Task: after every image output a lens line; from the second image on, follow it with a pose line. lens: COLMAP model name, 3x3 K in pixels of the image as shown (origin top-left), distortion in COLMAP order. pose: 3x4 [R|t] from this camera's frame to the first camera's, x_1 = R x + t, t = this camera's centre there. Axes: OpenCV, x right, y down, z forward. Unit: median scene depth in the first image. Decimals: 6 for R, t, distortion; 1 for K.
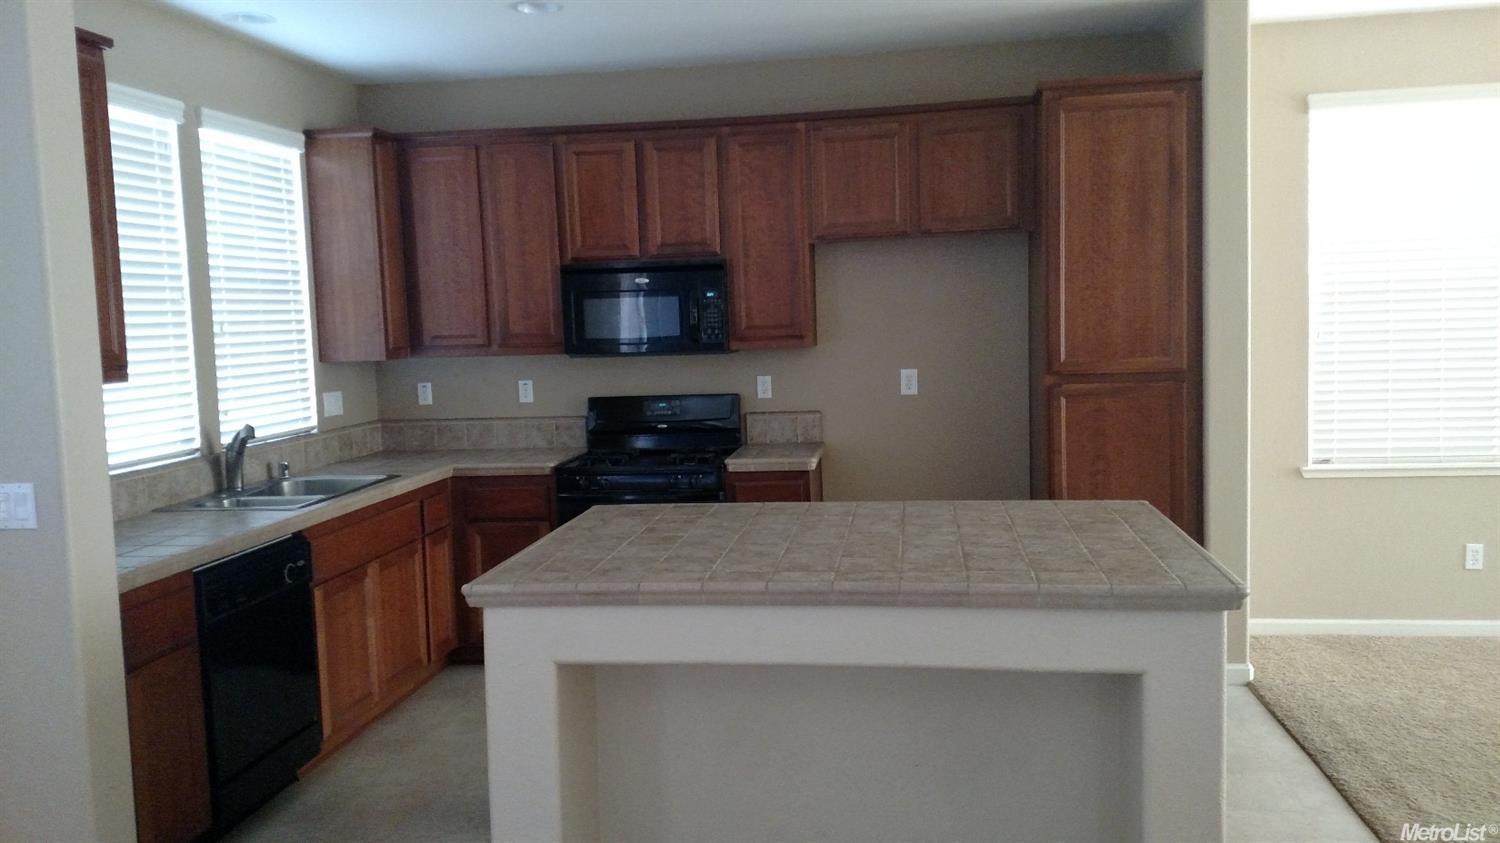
lens RADIAL K [[1183.6, 0, 750.0], [0, 1183.6, 421.5], [0, 0, 1]] dist [0.225799, -0.437928]
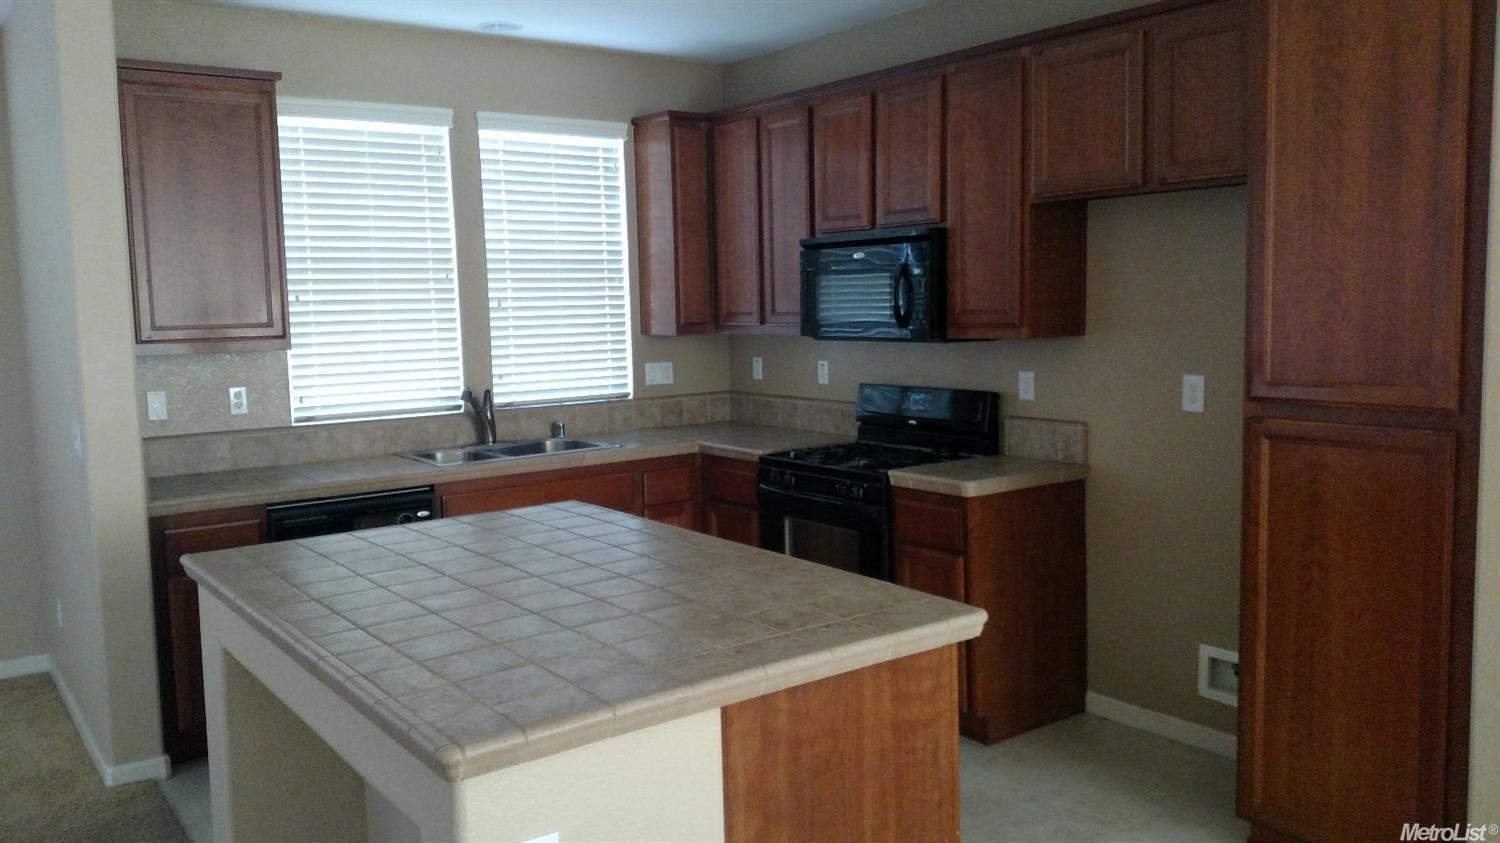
lens RADIAL K [[1183.6, 0, 750.0], [0, 1183.6, 421.5], [0, 0, 1]] dist [0.225799, -0.437928]
pose [[0.698605, 0.093949, -0.709313, 0.485984], [-0.064934, 0.995576, 0.067911, -0.050946], [0.712555, -0.001384, 0.701614, 0.324360]]
